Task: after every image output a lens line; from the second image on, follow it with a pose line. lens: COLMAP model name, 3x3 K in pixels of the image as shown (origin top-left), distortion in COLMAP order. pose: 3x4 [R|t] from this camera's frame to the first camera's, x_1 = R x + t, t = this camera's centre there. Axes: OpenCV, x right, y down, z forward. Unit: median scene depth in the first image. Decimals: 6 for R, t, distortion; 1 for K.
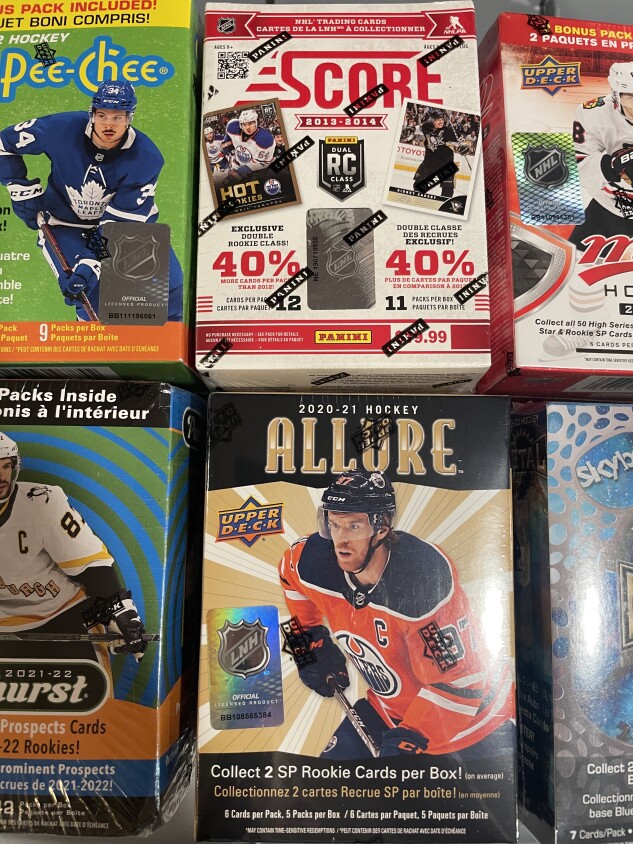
lens RADIAL K [[660.1, 0, 310.9], [0, 660.1, 425.0], [0, 0, 1]] dist [0.065419, -0.117997]
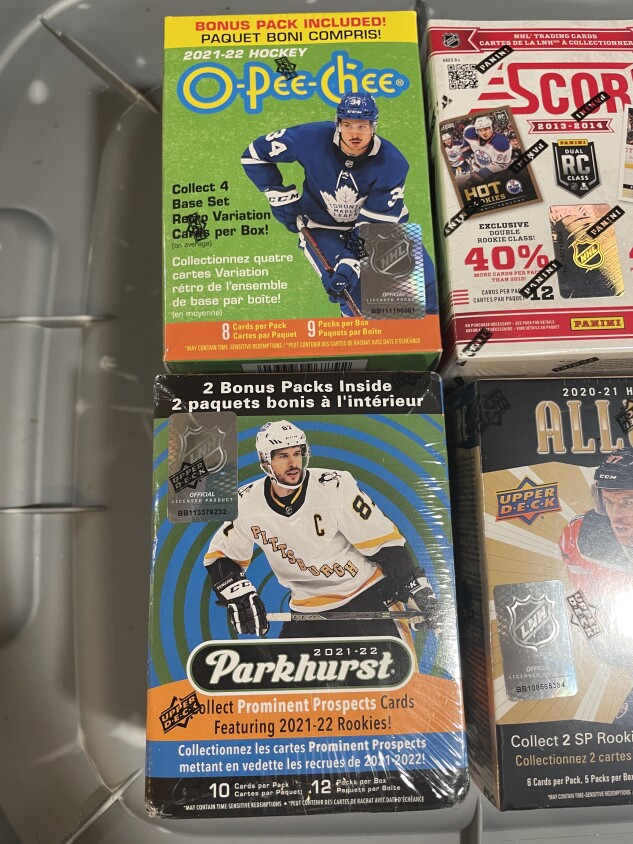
lens RADIAL K [[660.1, 0, 308.1], [0, 660.1, 417.1], [0, 0, 1]] dist [0.065419, -0.117997]
pose [[0.999353, -0.029669, 0.020350, -0.447850], [0.030418, 0.998832, -0.037549, 0.042241], [-0.019213, 0.038144, 0.999088, -0.045950]]
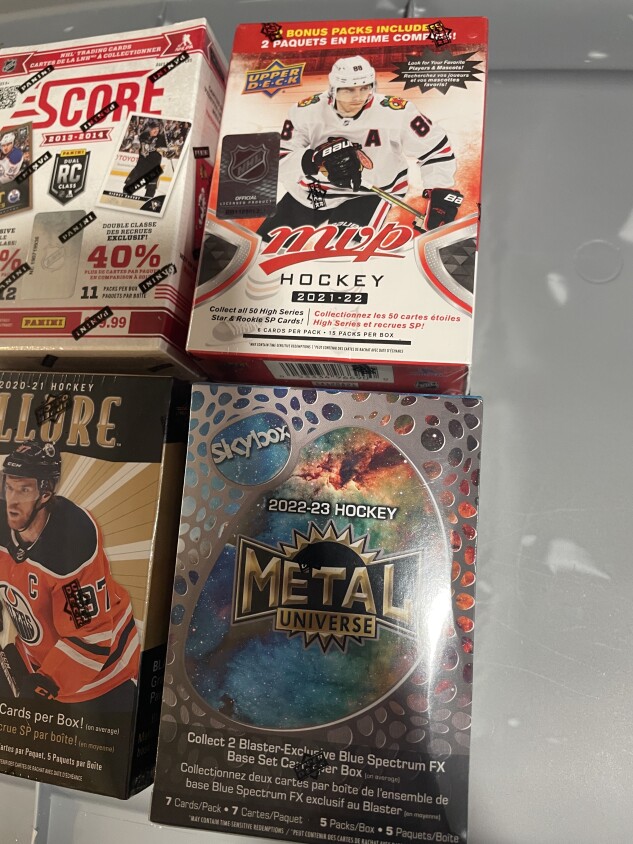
lens RADIAL K [[660.1, 0, 308.5], [0, 660.1, 414.7], [0, 0, 1]] dist [0.065419, -0.117997]
pose [[0.968666, 0.028123, -0.246769, 0.787717], [-0.039802, 0.998305, -0.042469, 0.054482], [0.245156, 0.050961, 0.968143, 0.023175]]
